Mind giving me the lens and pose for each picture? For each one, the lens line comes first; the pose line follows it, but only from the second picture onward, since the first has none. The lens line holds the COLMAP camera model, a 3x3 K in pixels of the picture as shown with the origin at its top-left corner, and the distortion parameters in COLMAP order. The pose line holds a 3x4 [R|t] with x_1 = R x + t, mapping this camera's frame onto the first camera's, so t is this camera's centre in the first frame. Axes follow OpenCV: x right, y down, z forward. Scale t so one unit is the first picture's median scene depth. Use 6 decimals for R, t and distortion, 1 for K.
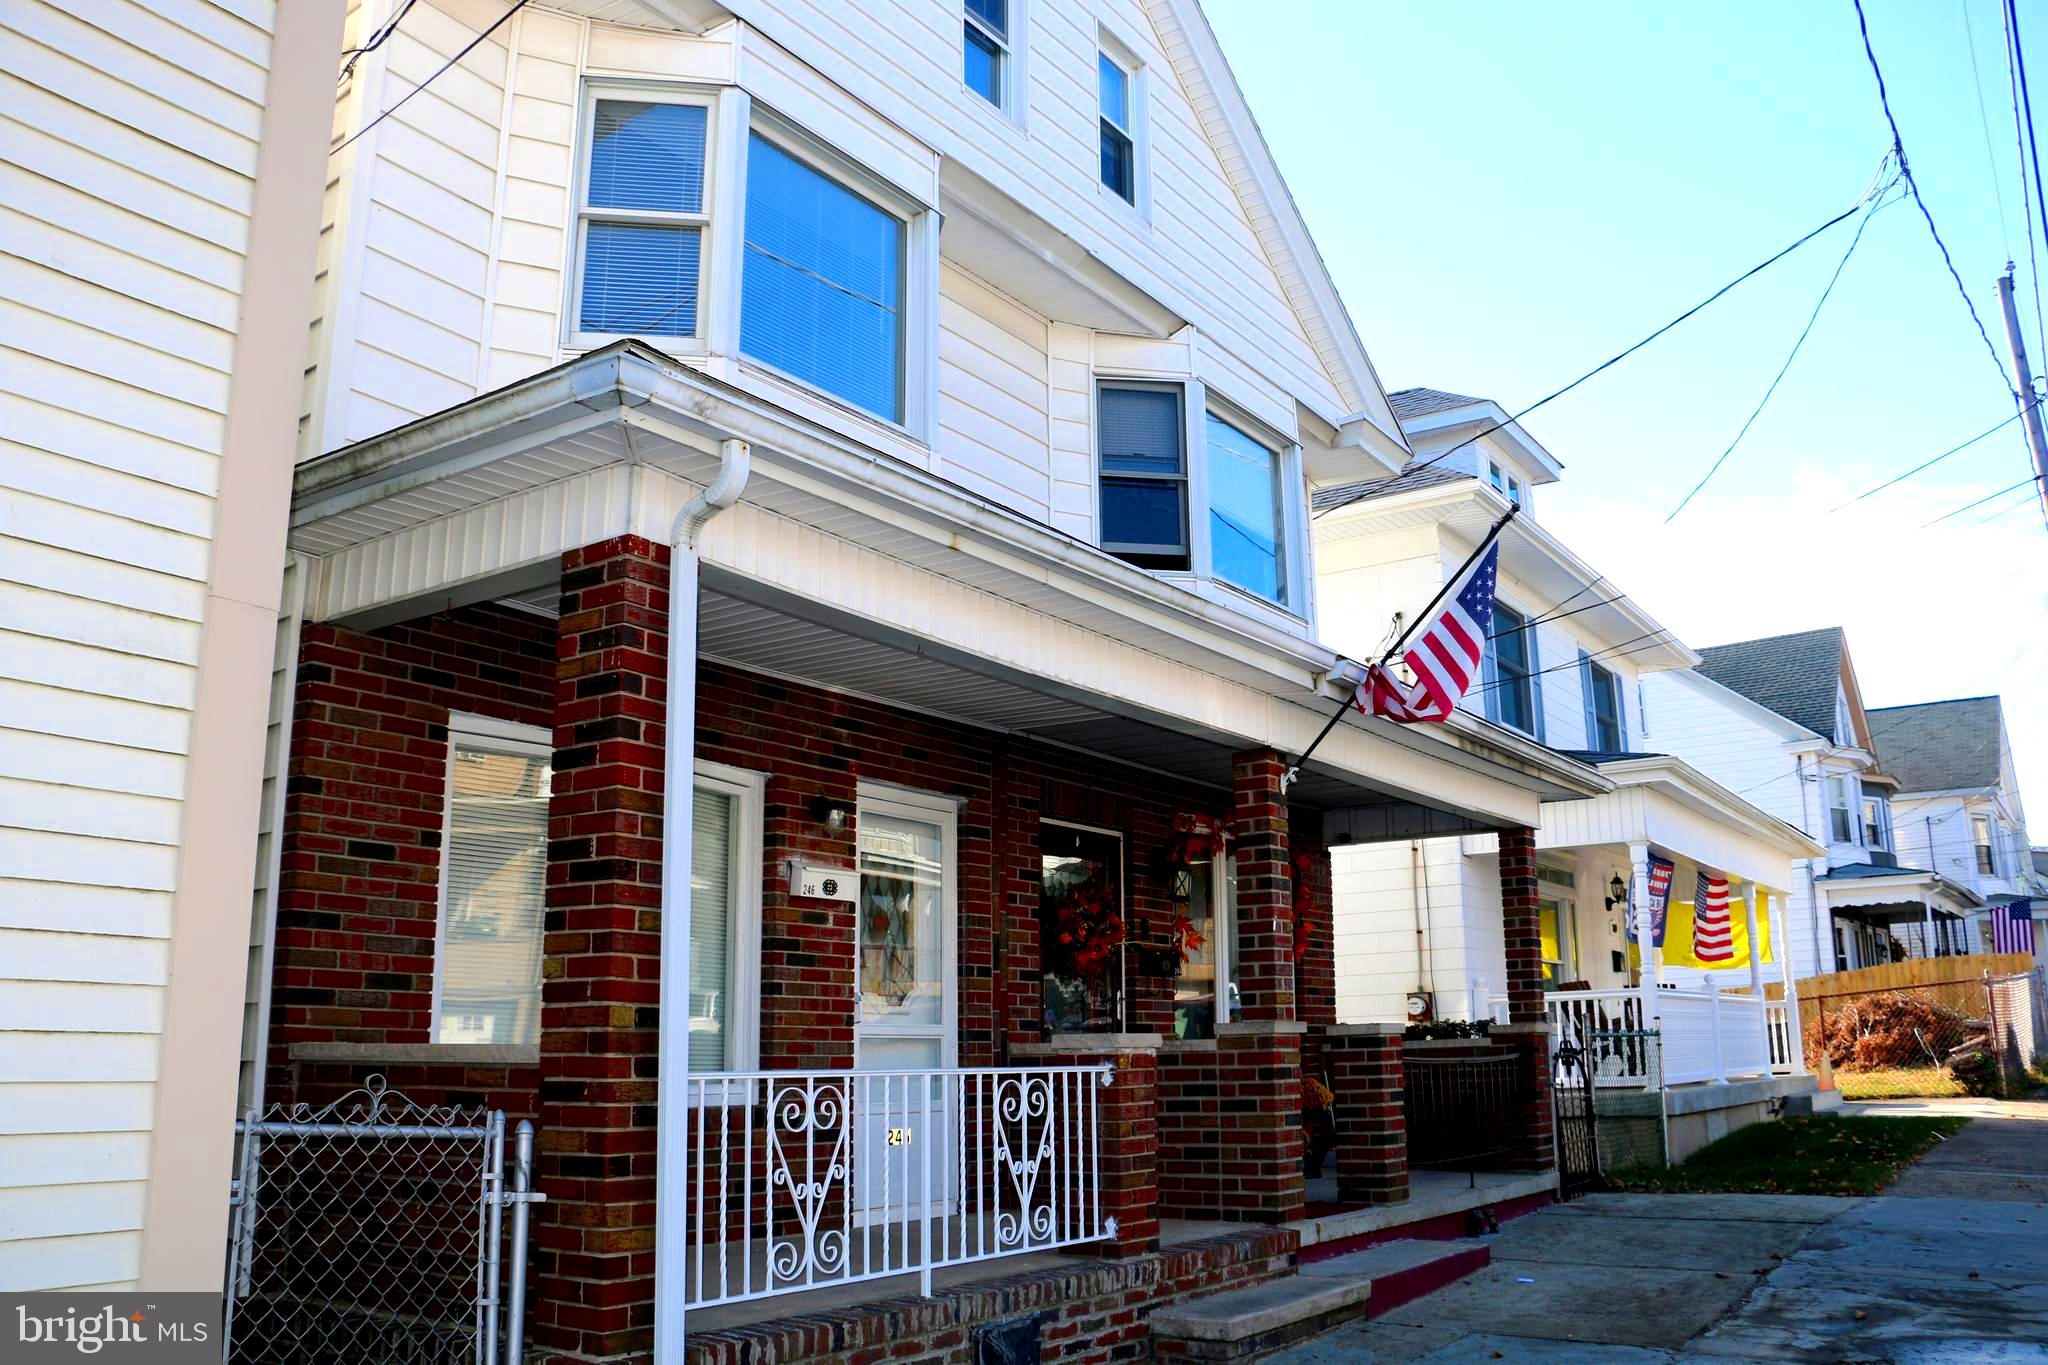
lens RADIAL K [[1683.5, 0, 1027.7], [0, 1683.5, 680.1], [0, 0, 1]] dist [-0.178246, 0.146884]
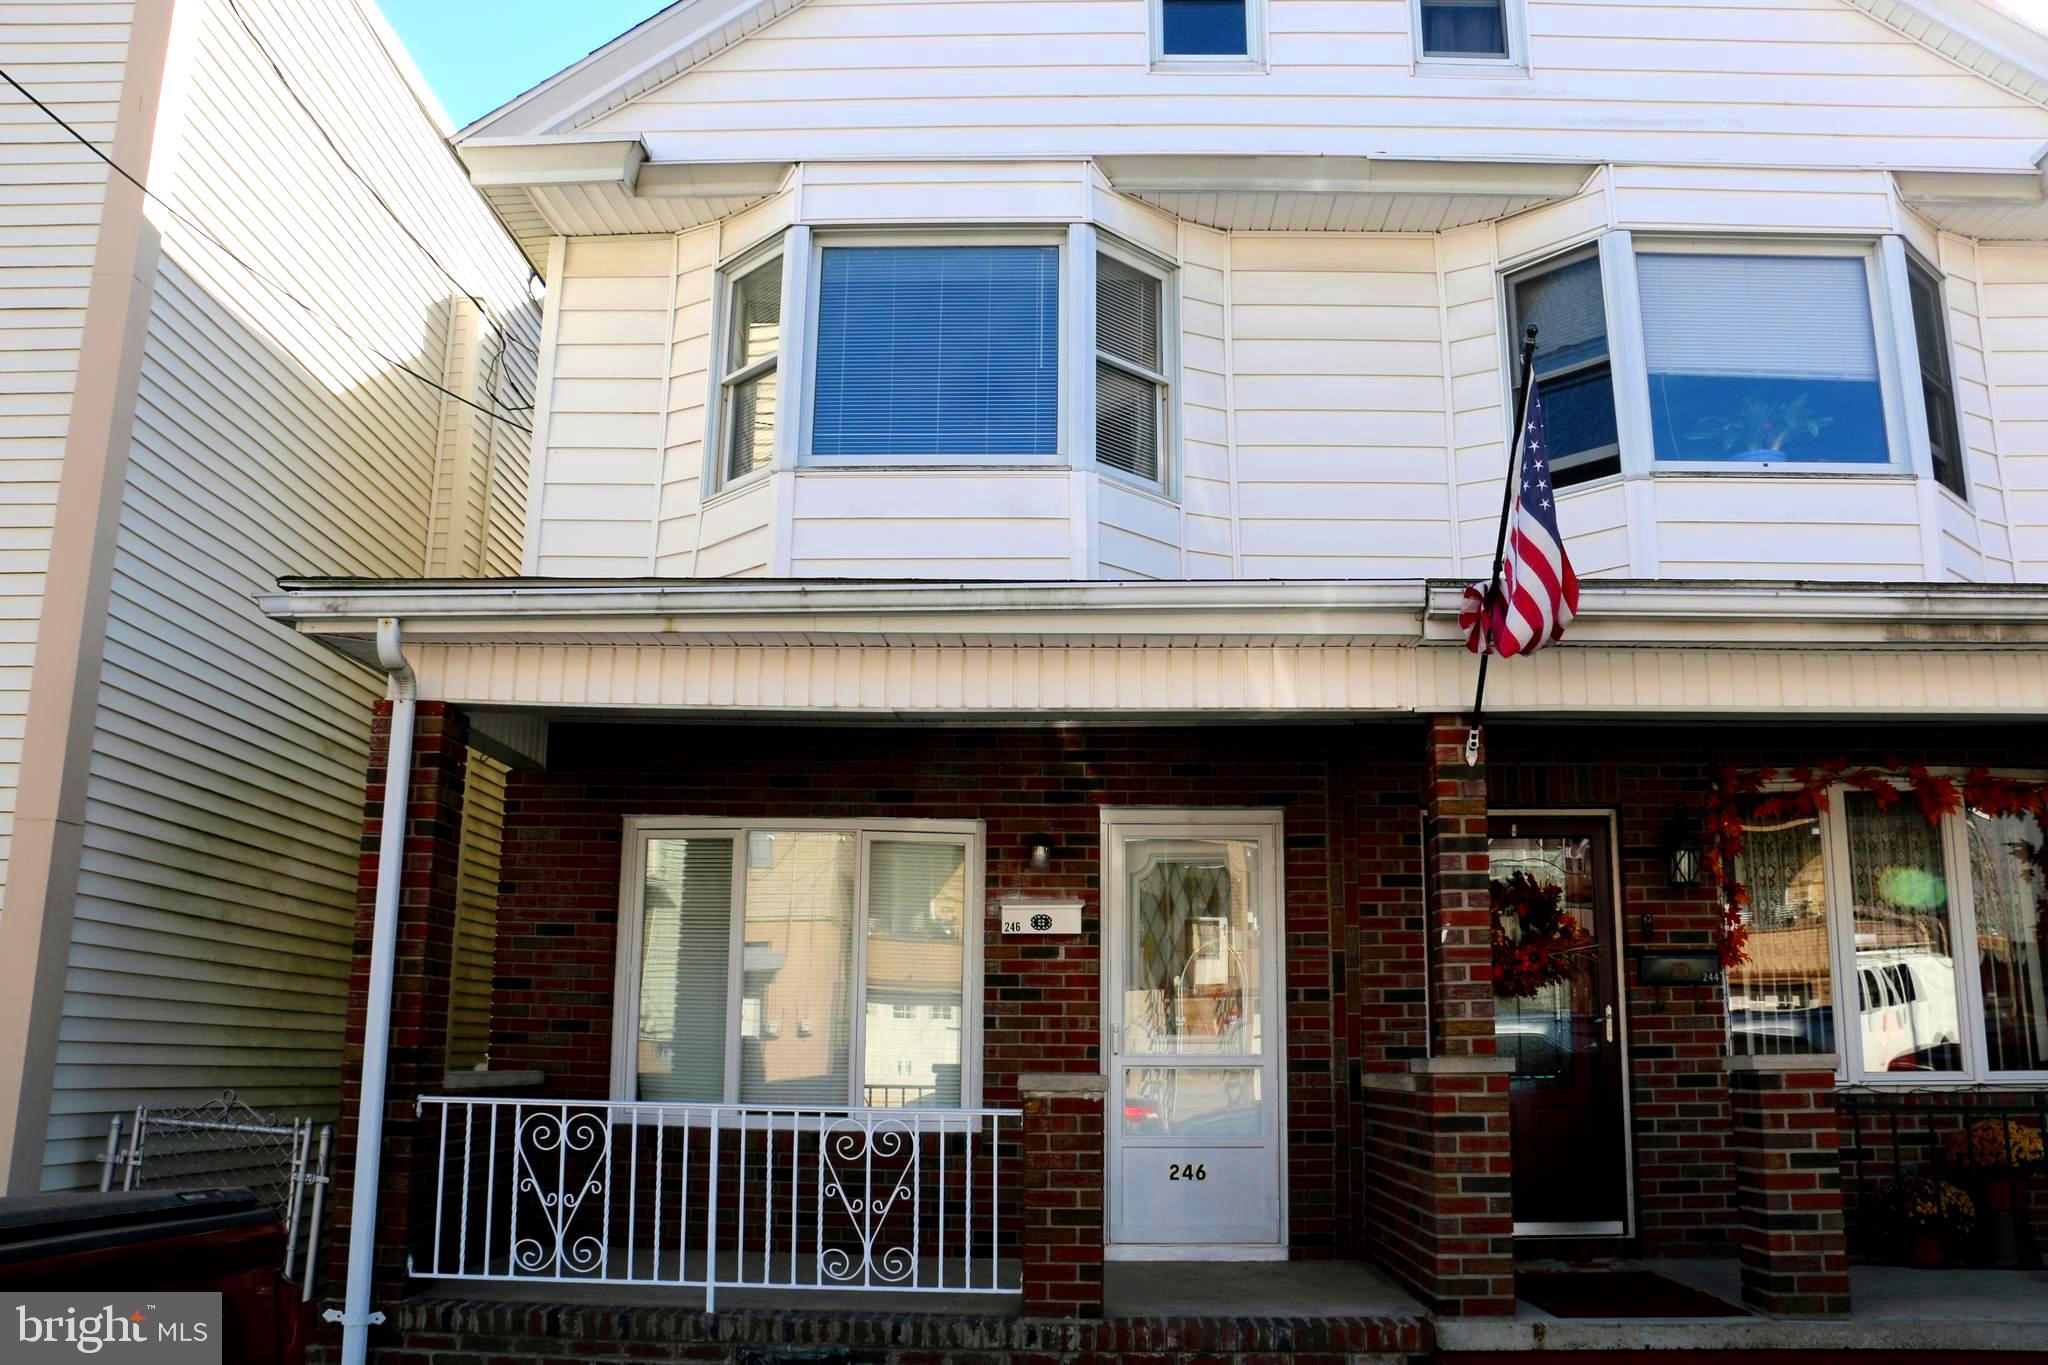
lens RADIAL K [[1683.5, 0, 1016.7], [0, 1683.5, 681.6], [0, 0, 1]] dist [-0.178246, 0.146884]
pose [[0.545789, -0.166982, -0.821116, 0.900274], [0.171238, 0.981489, -0.085775, 0.079385], [0.820239, -0.093792, 0.564279, 0.519661]]
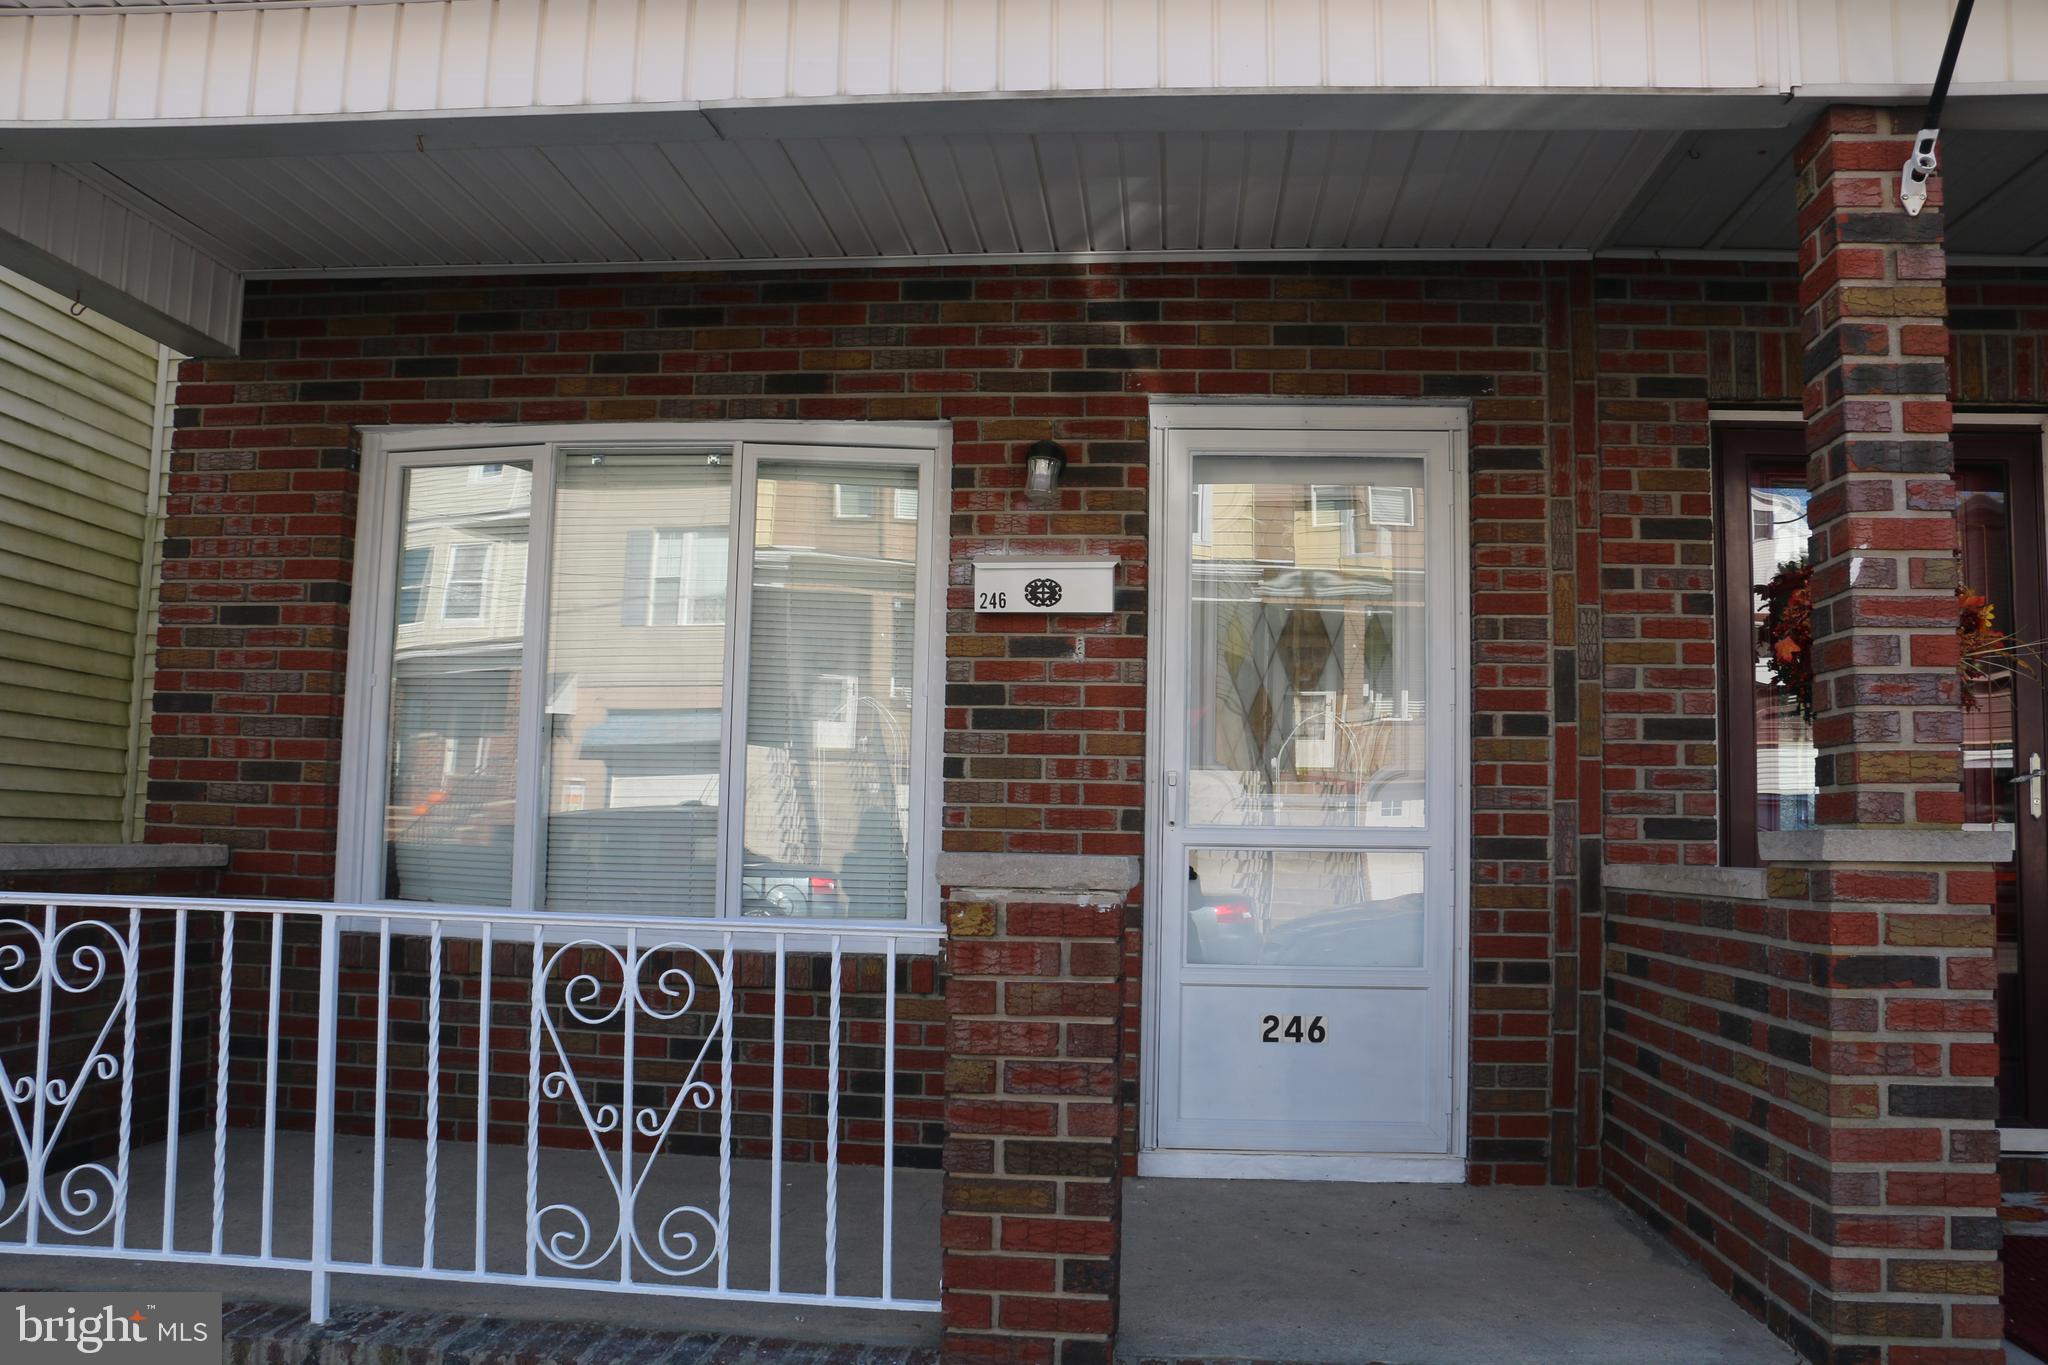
lens RADIAL K [[1683.5, 0, 1022.8], [0, 1683.5, 685.7], [0, 0, 1]] dist [-0.178246, 0.146884]
pose [[0.498976, -0.060553, -0.864498, 0.466733], [0.167403, 0.985502, 0.027594, 0.168989], [0.850294, -0.158488, 0.501878, 0.849742]]
